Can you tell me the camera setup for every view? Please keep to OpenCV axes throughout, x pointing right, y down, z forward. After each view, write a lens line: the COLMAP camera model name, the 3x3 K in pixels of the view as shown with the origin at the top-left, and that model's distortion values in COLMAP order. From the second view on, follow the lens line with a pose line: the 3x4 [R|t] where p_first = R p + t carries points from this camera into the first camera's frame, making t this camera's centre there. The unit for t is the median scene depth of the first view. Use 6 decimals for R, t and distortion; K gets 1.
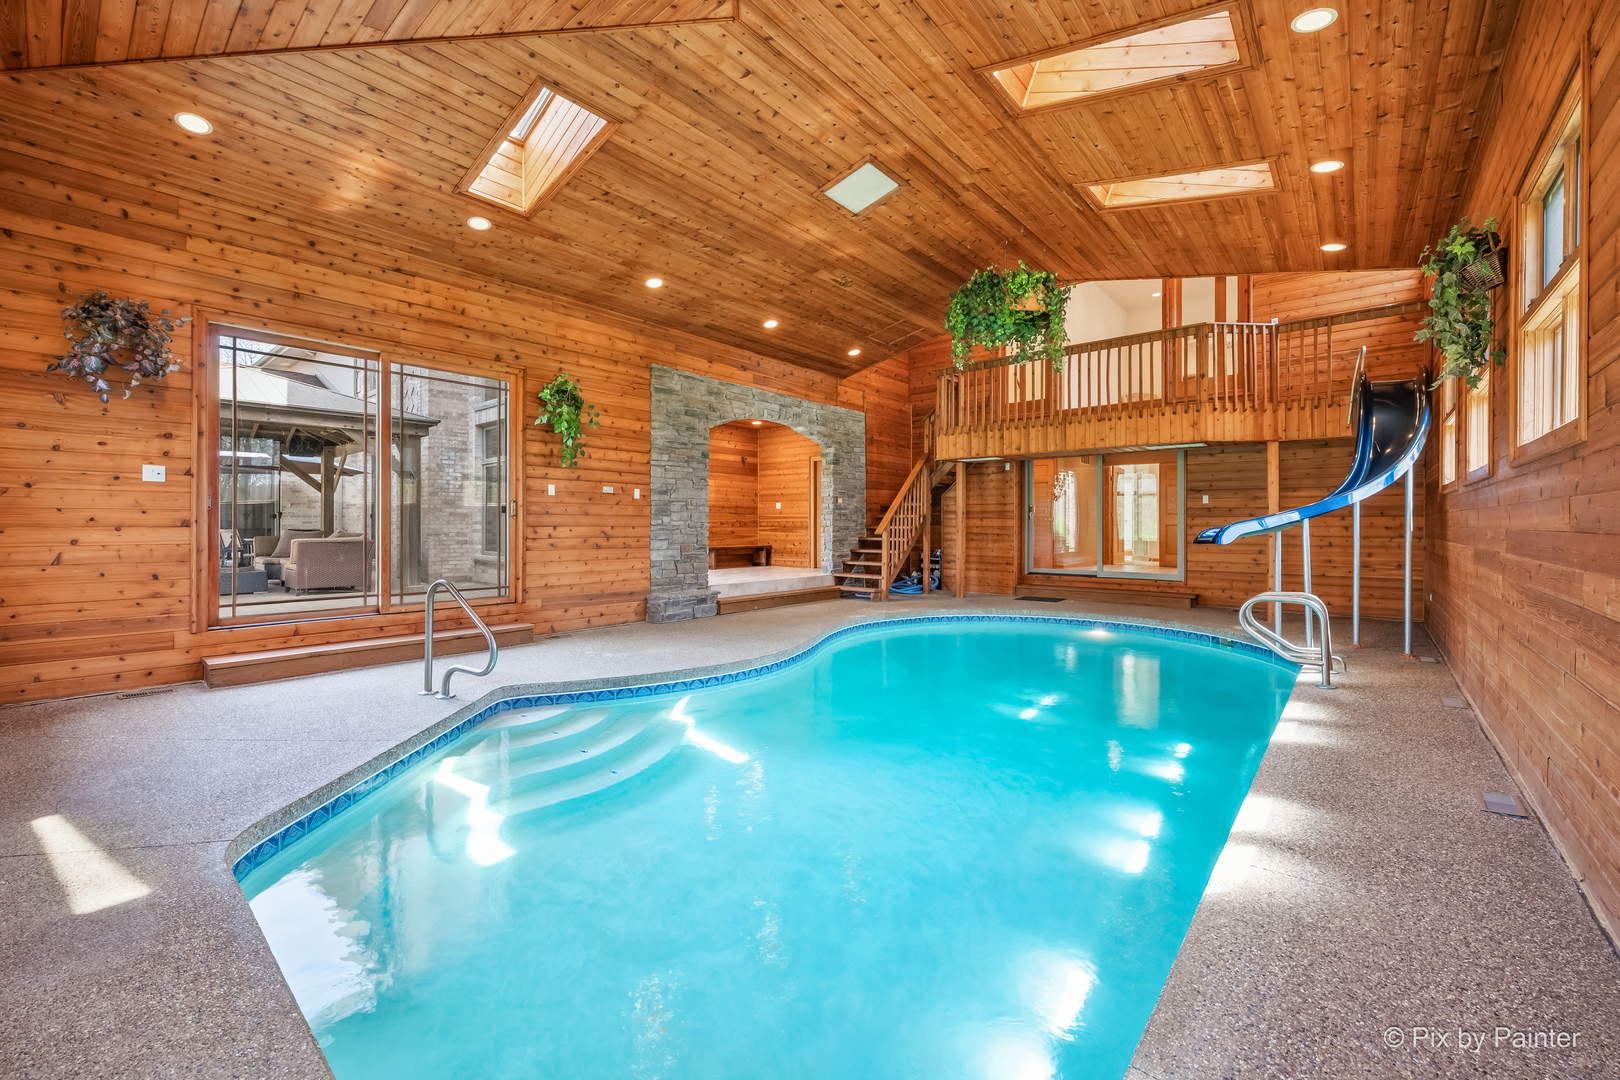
lens RADIAL K [[646.1, 0, 809.2], [0, 646.1, 529.3], [0, 0, 1]] dist [0.002855, -0.000905]
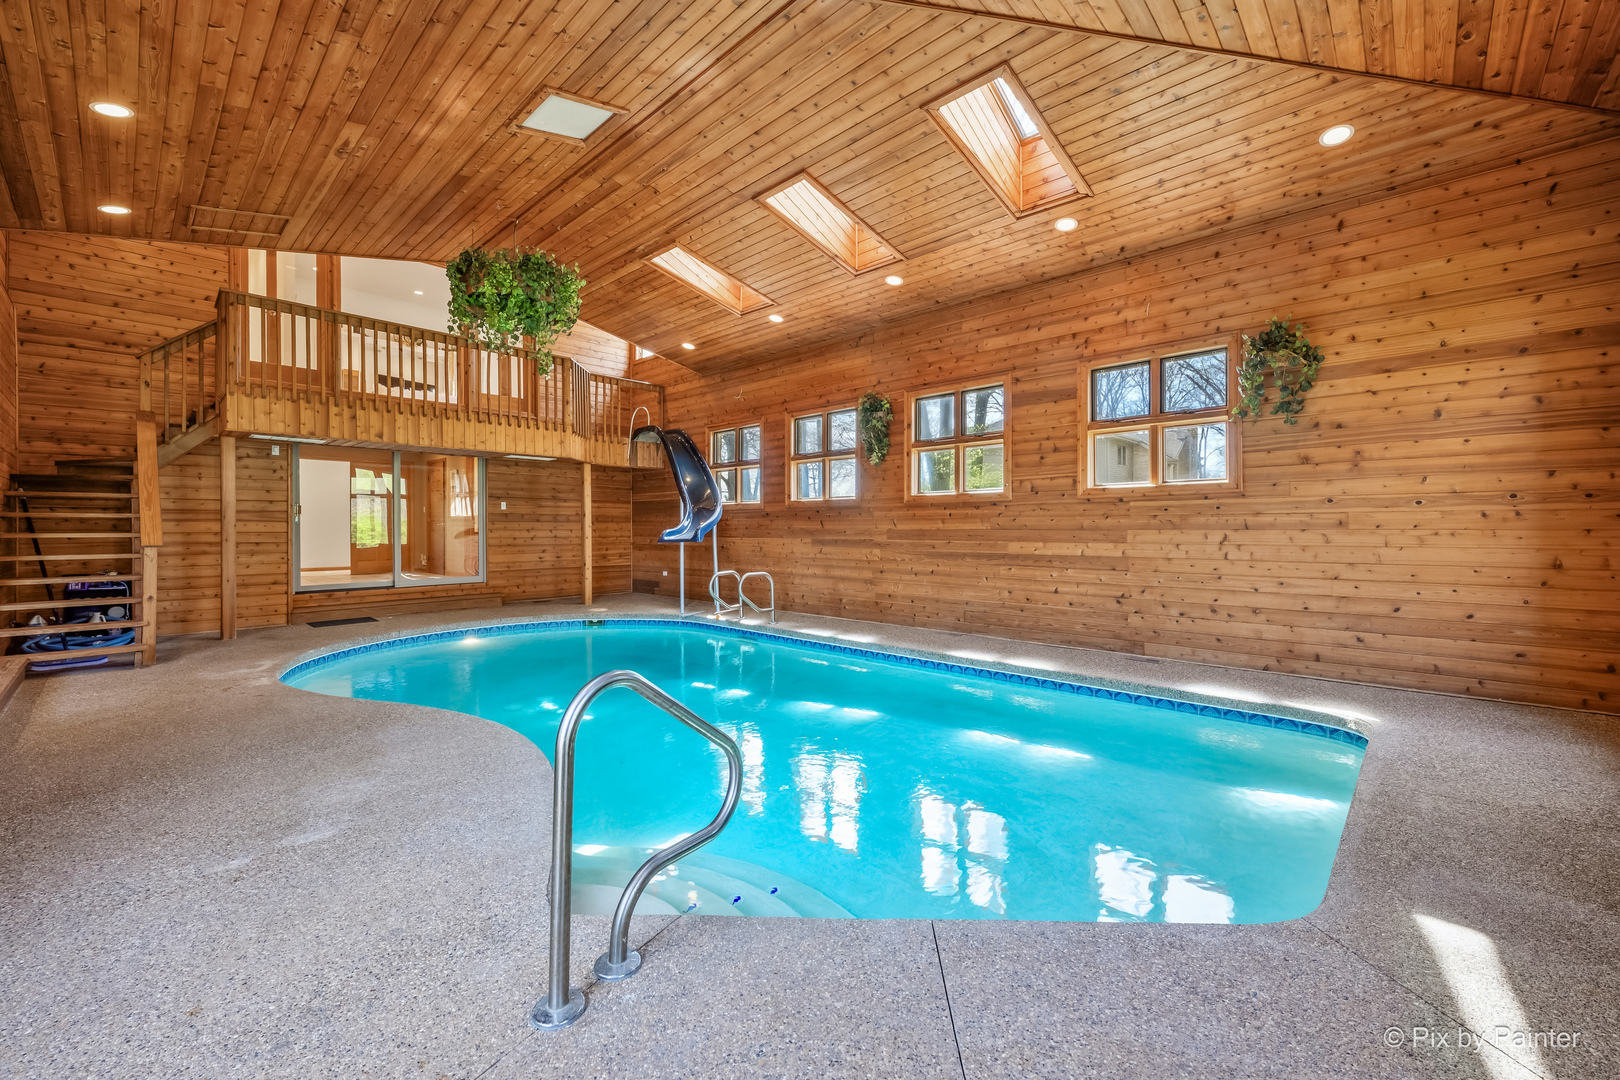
lens RADIAL K [[646.1, 0, 808.2], [0, 646.1, 531.1], [0, 0, 1]] dist [0.002855, -0.000905]
pose [[0.053291, -0.006835, 0.998556, -0.460566], [0.010246, 0.999928, 0.006298, -0.004701], [-0.998526, 0.009895, 0.053357, 0.419985]]
